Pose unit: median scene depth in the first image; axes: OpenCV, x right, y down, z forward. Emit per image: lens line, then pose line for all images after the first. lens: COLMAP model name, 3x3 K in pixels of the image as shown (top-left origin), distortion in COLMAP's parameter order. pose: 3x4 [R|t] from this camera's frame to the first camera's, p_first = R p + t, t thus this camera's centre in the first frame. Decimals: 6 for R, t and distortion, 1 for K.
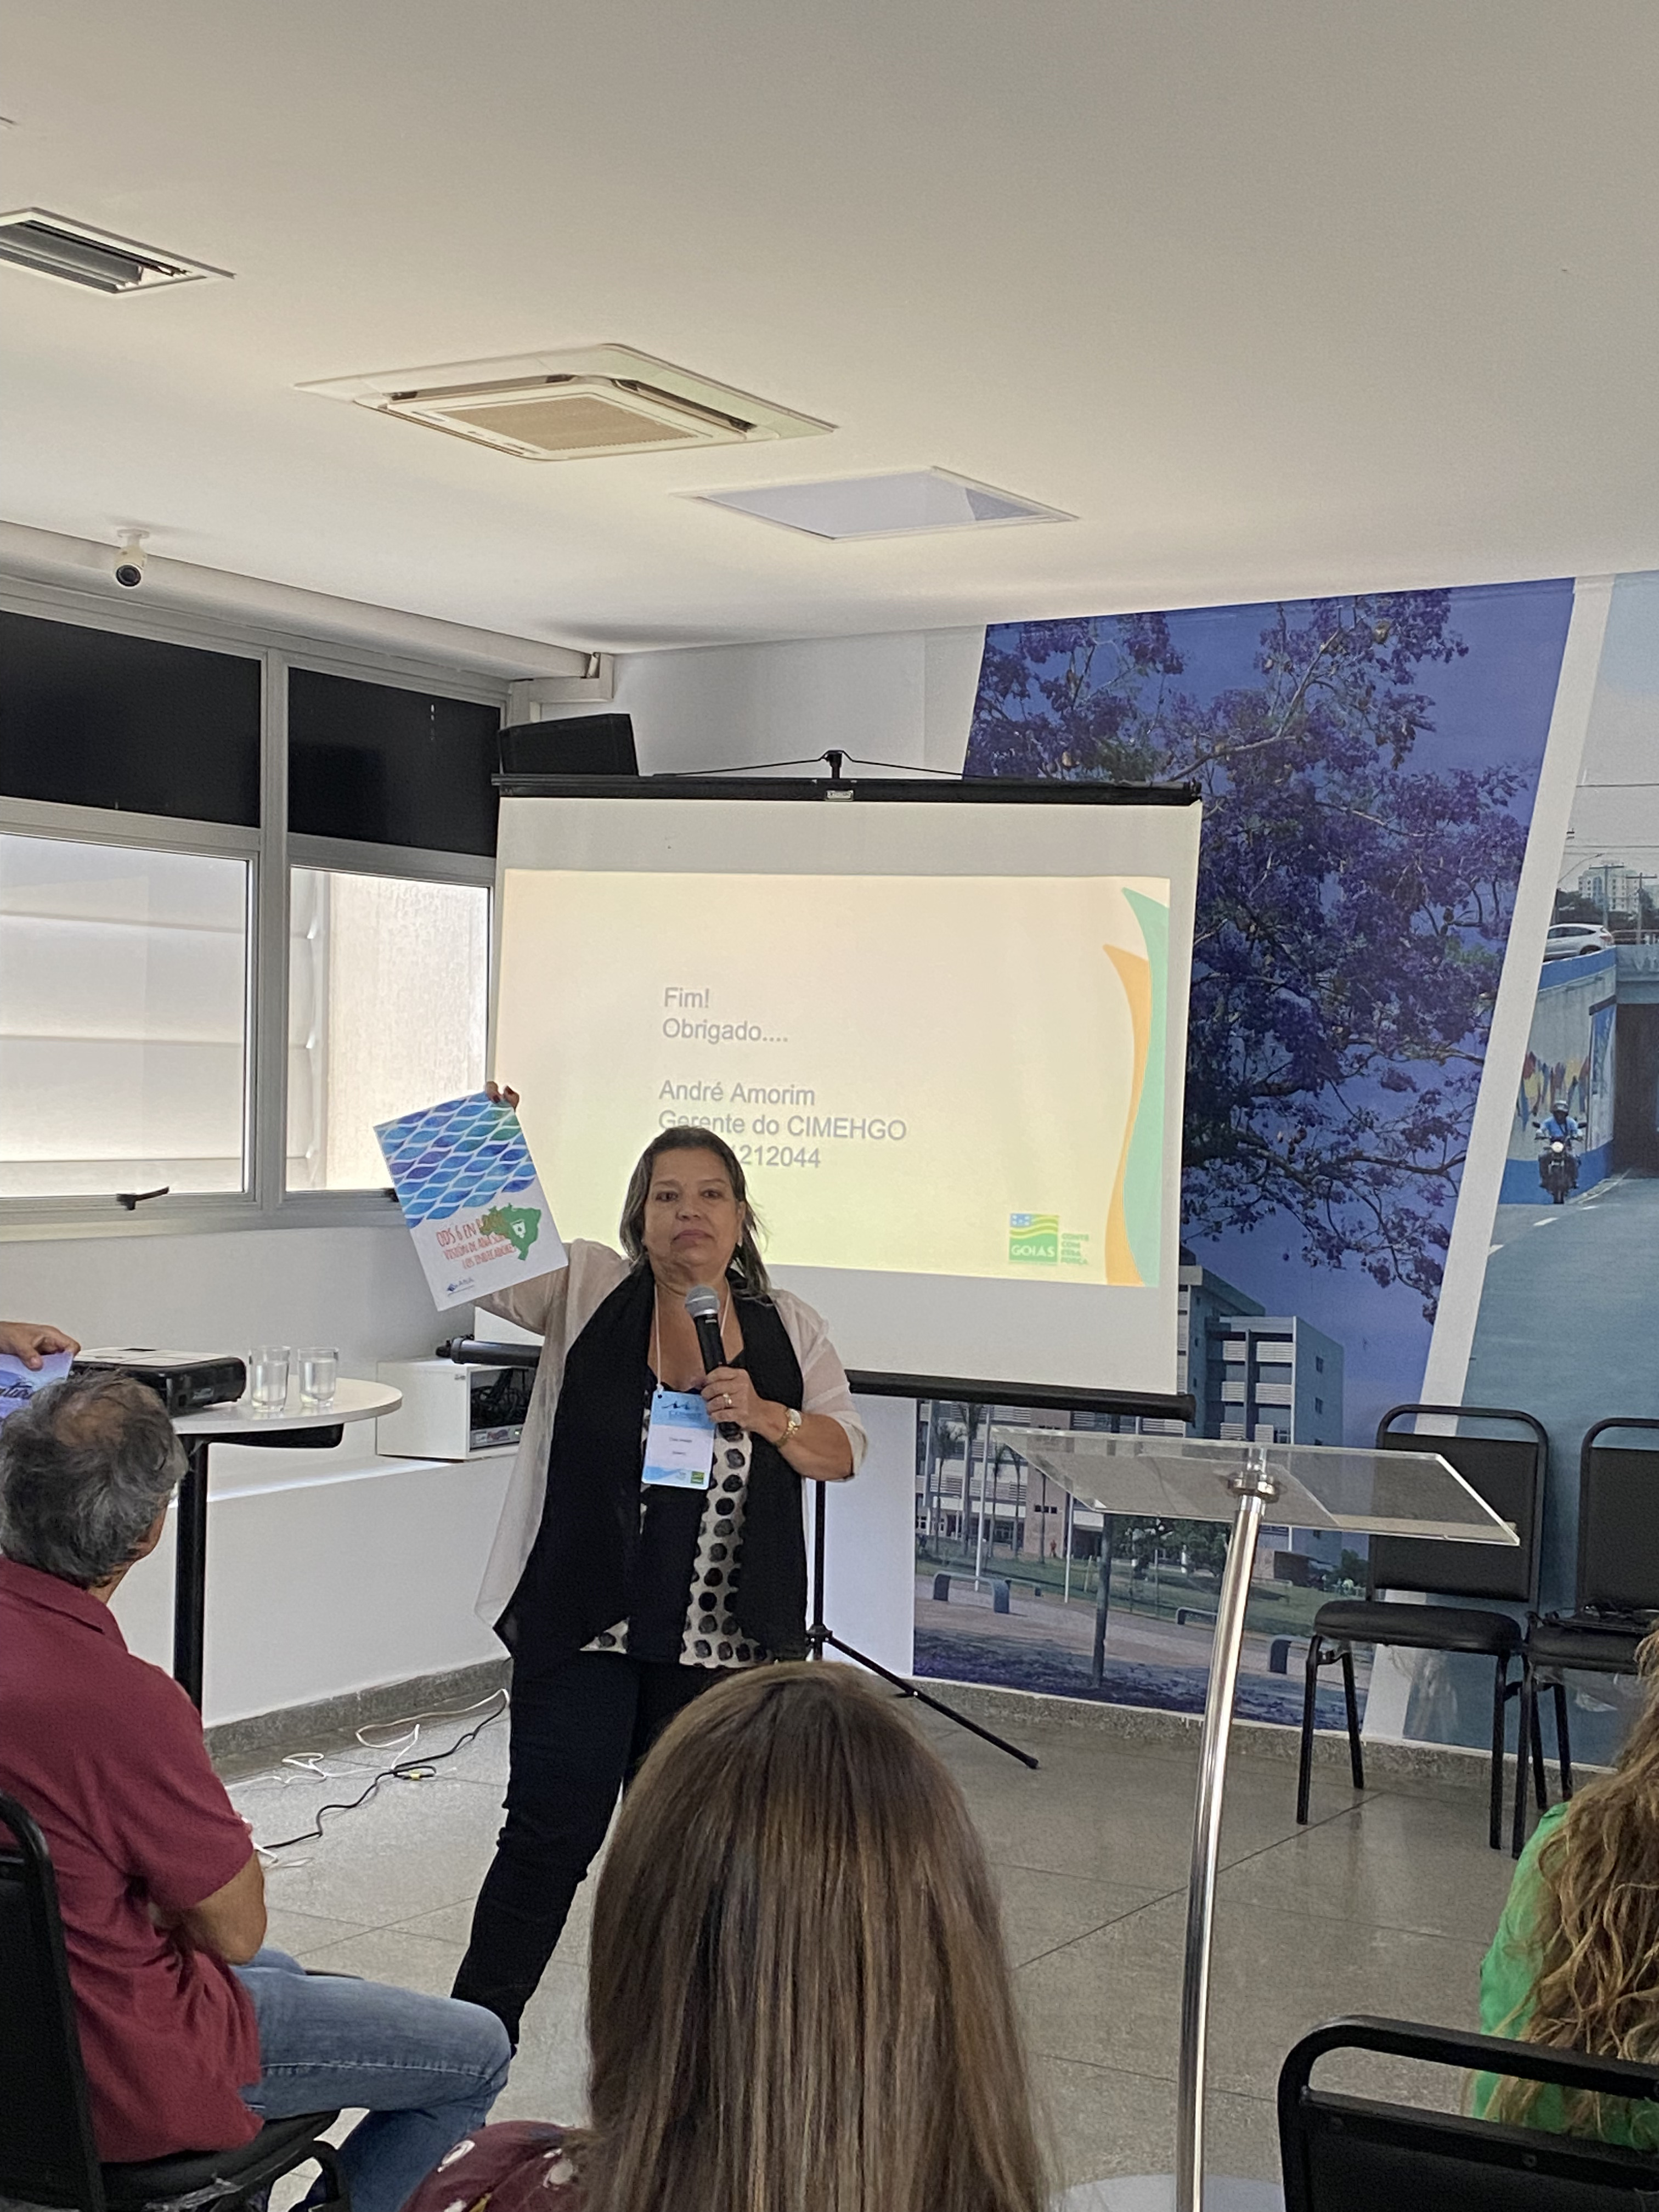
lens RADIAL K [[3129.9, 0, 835.3], [0, 3129.9, 1098.2], [0, 0, 1]] dist [0.241758, -0.902533]
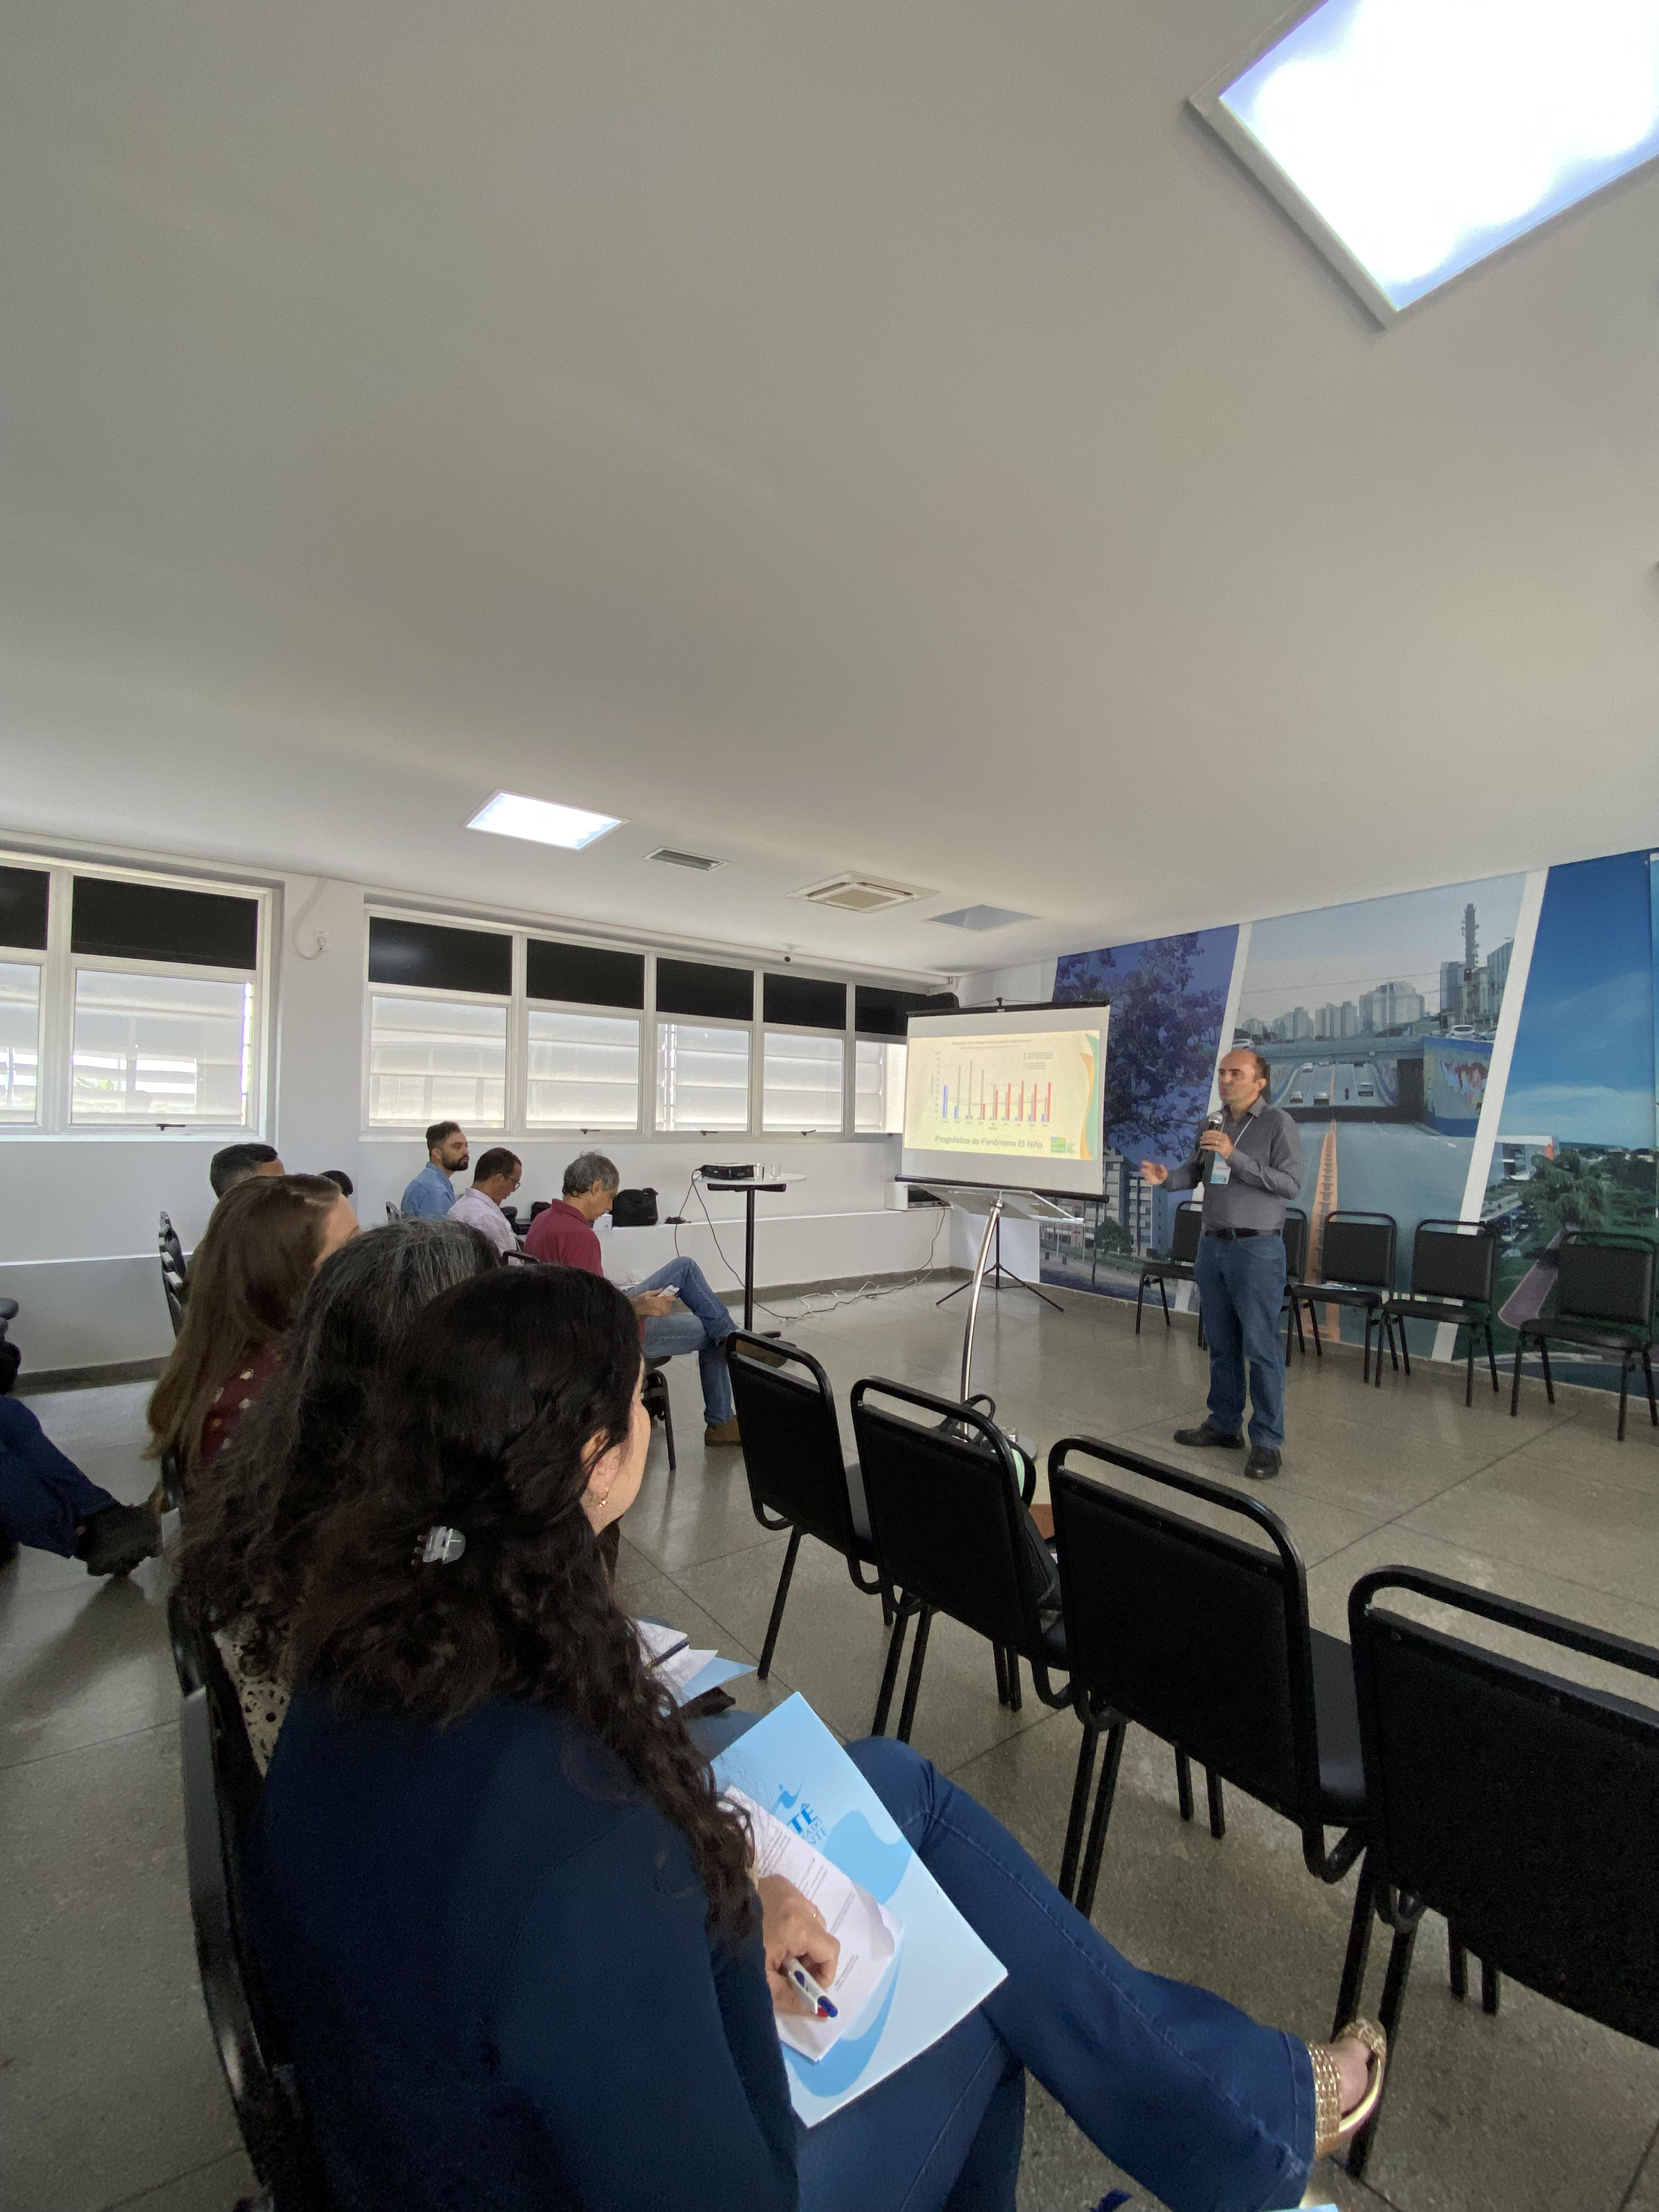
lens RADIAL K [[881.0, 0, 798.8], [0, 881.0, 1105.0], [0, 0, 1]] dist [0.001070, -0.025025]
pose [[0.913673, -0.011892, -0.406276, 0.181335], [-0.000128, 0.999563, -0.029546, 0.029978], [0.406450, 0.027048, 0.913273, 0.074604]]
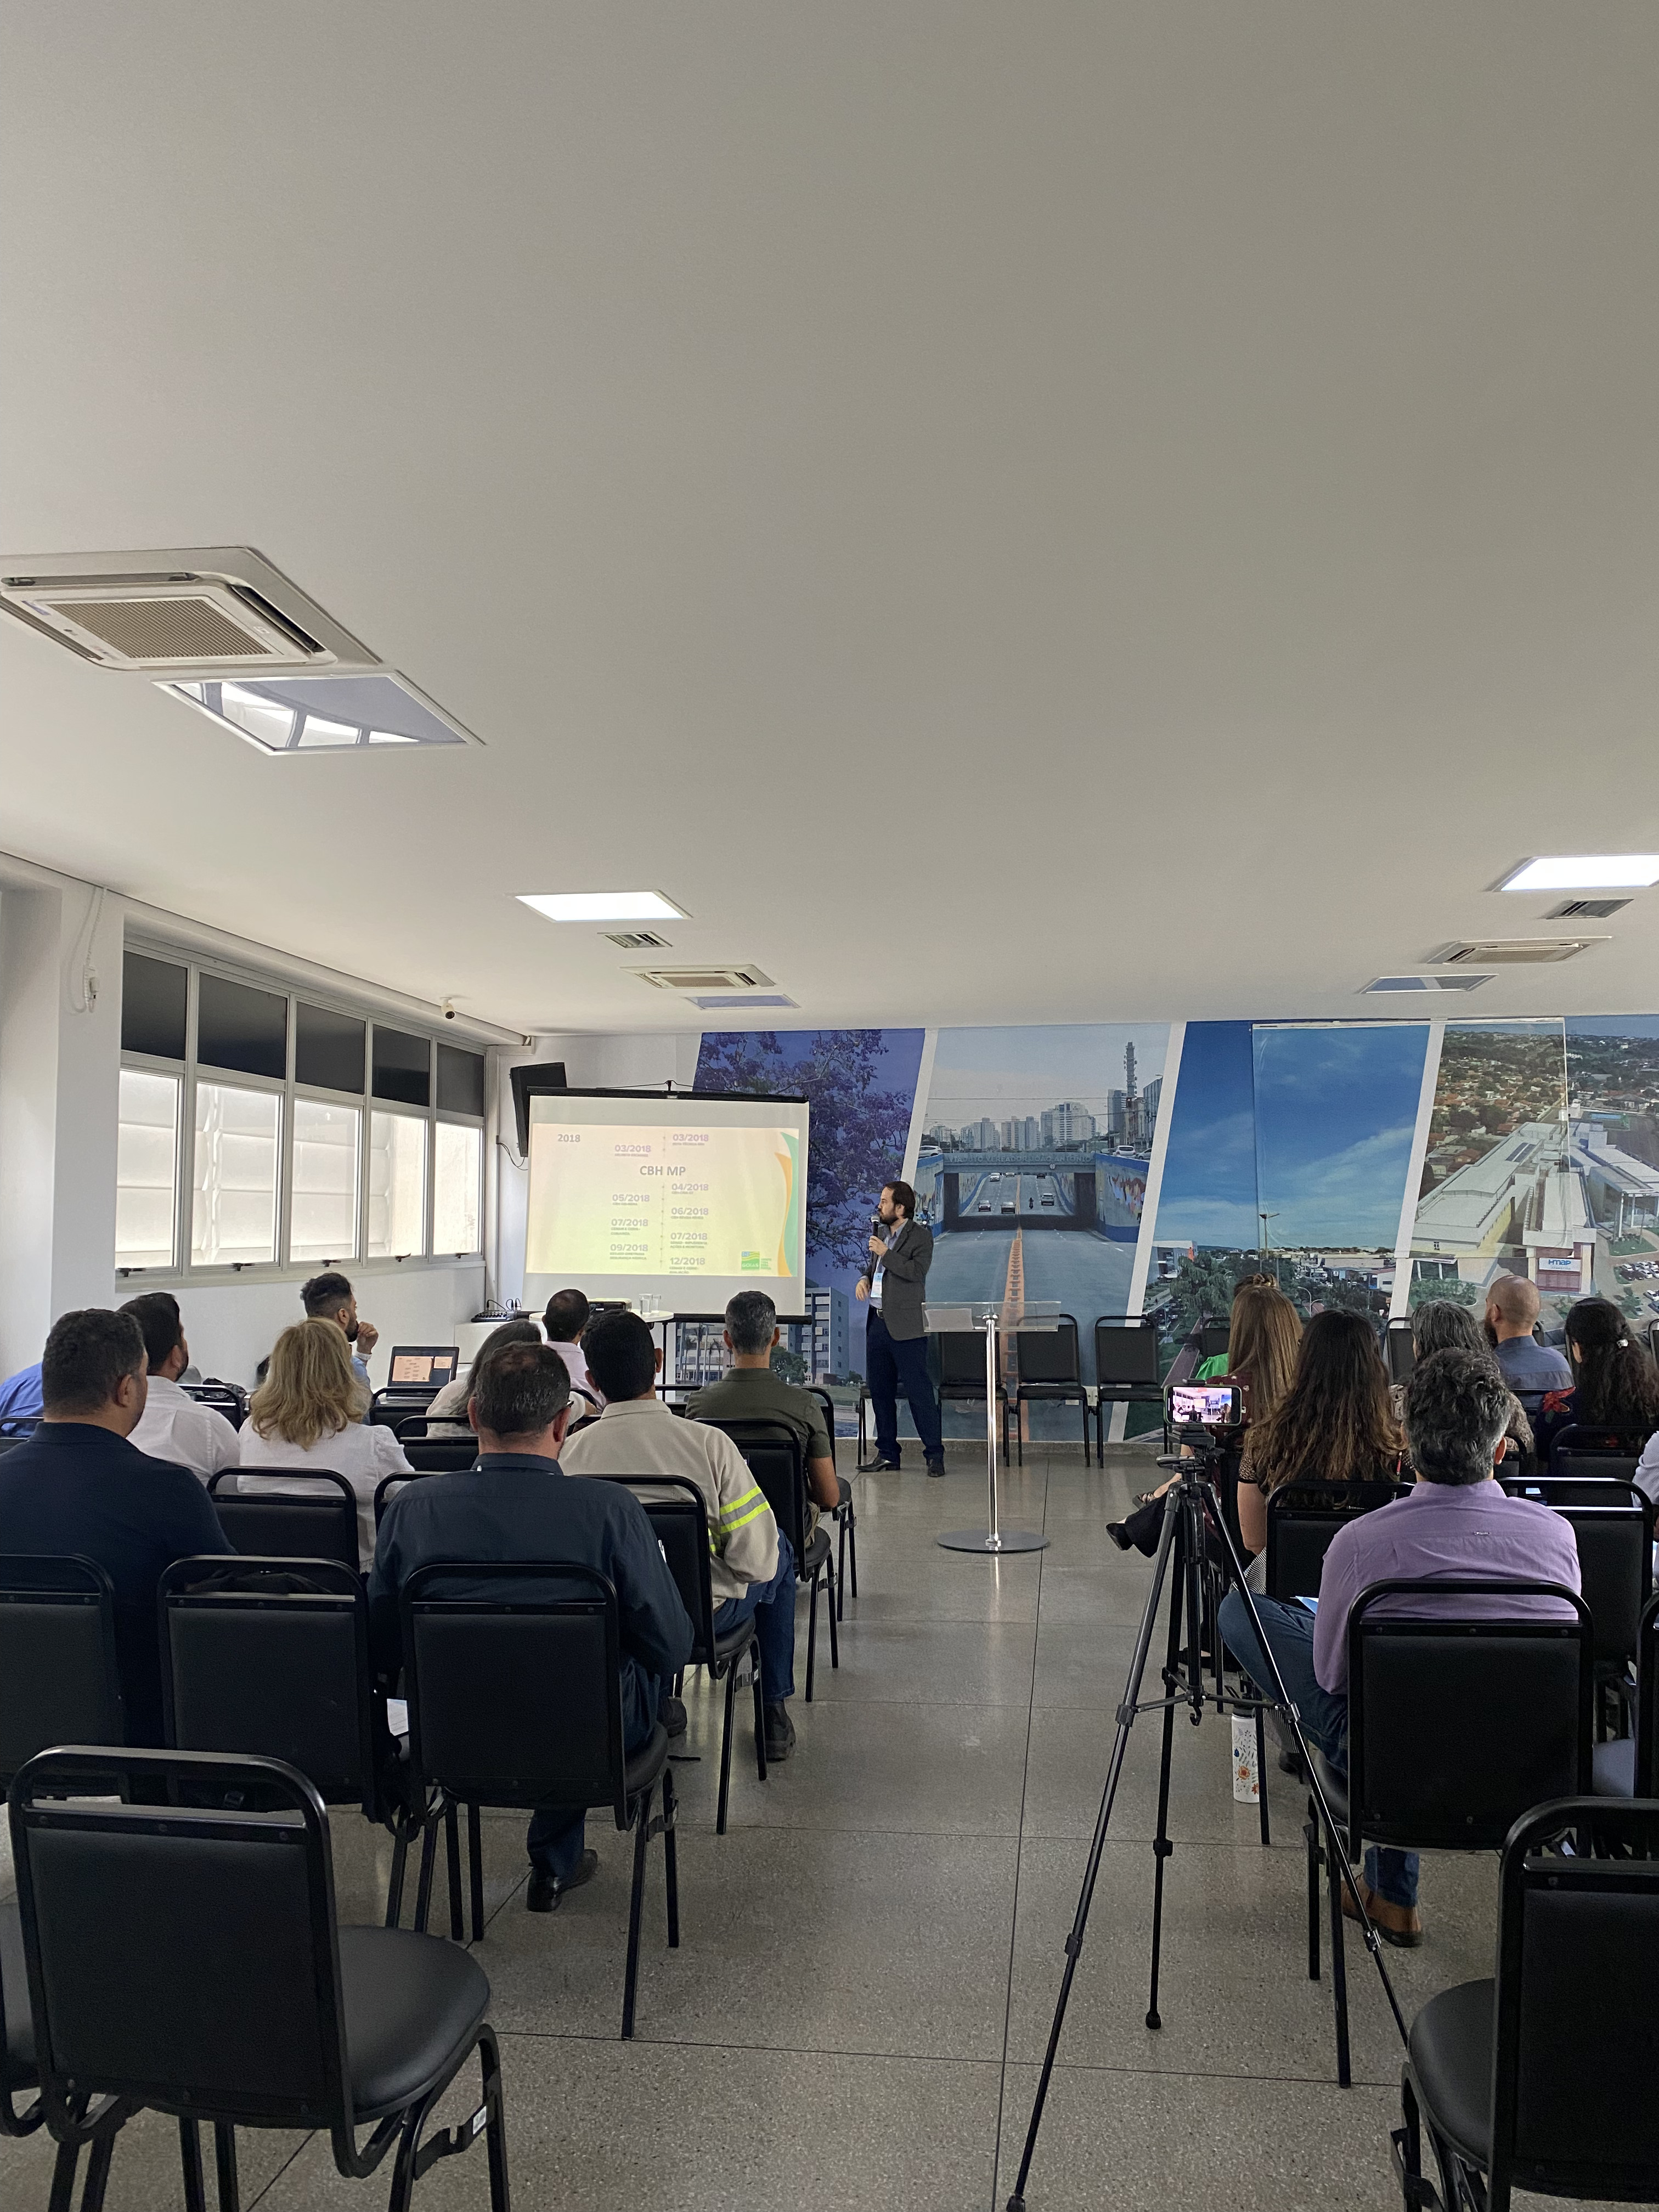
lens RADIAL K [[1661.3, 0, 845.1], [0, 1661.3, 1089.9], [0, 0, 1]] dist [0.190068, -0.549111]
pose [[0.912262, 0.012687, 0.409411, -0.444793], [0.019317, 0.997076, -0.073941, 0.005183], [-0.409151, 0.075362, 0.909349, -0.350398]]
